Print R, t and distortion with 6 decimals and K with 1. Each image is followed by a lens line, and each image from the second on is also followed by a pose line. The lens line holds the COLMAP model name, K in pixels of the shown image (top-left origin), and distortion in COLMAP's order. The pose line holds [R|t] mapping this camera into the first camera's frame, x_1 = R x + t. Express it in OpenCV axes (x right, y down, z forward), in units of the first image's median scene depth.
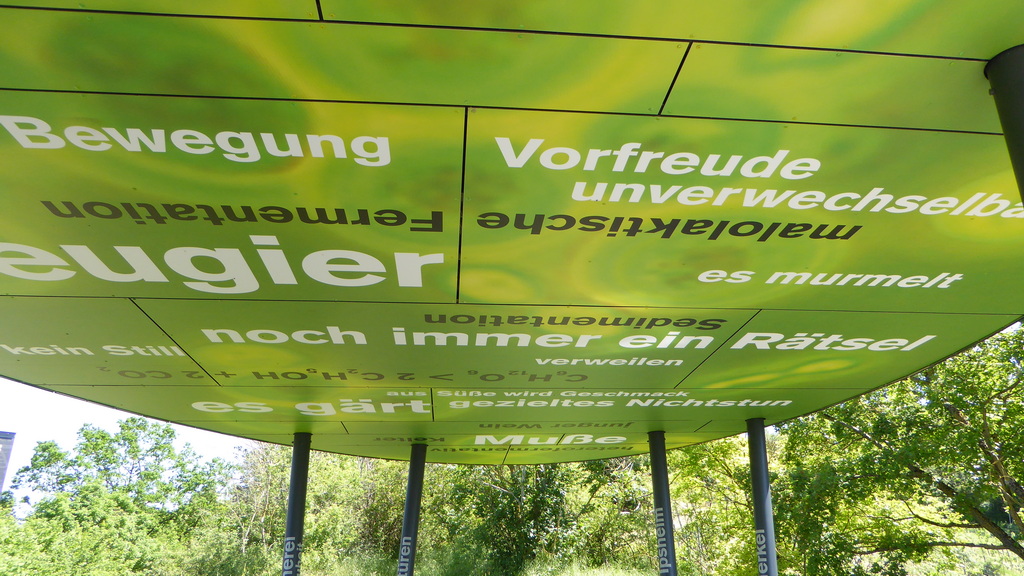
lens RADIAL K [[736.0, 0, 517.2], [0, 736.0, 285.7], [0, 0, 1]] dist [-0.026381, 0.013982]
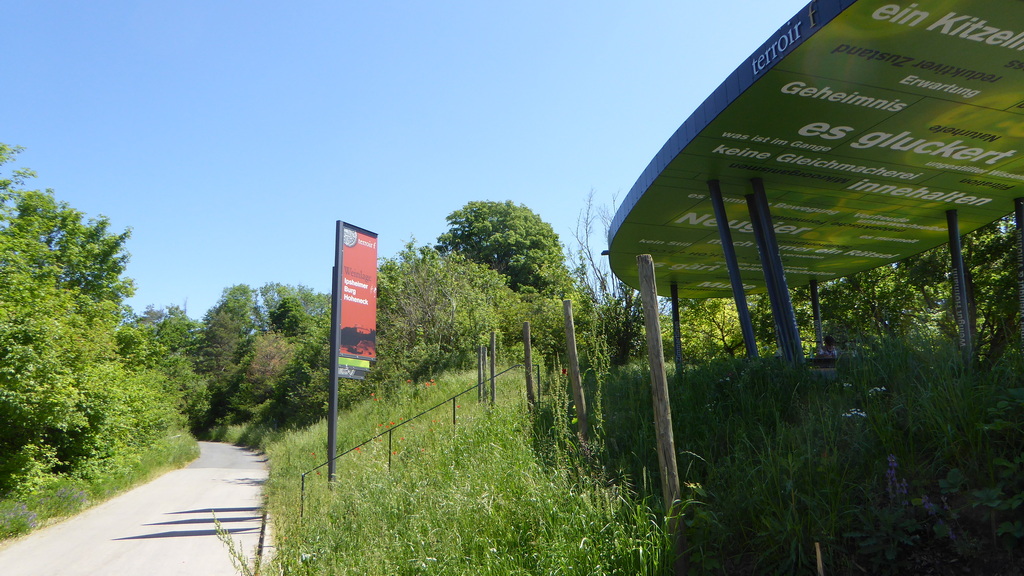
lens RADIAL K [[736.0, 0, 503.8], [0, 736.0, 286.2], [0, 0, 1]] dist [-0.026381, 0.013982]
pose [[0.979949, 0.041276, 0.194925, -0.209724], [-0.072125, 0.985447, 0.153923, -0.019234], [-0.185735, -0.164896, 0.968665, -0.218755]]
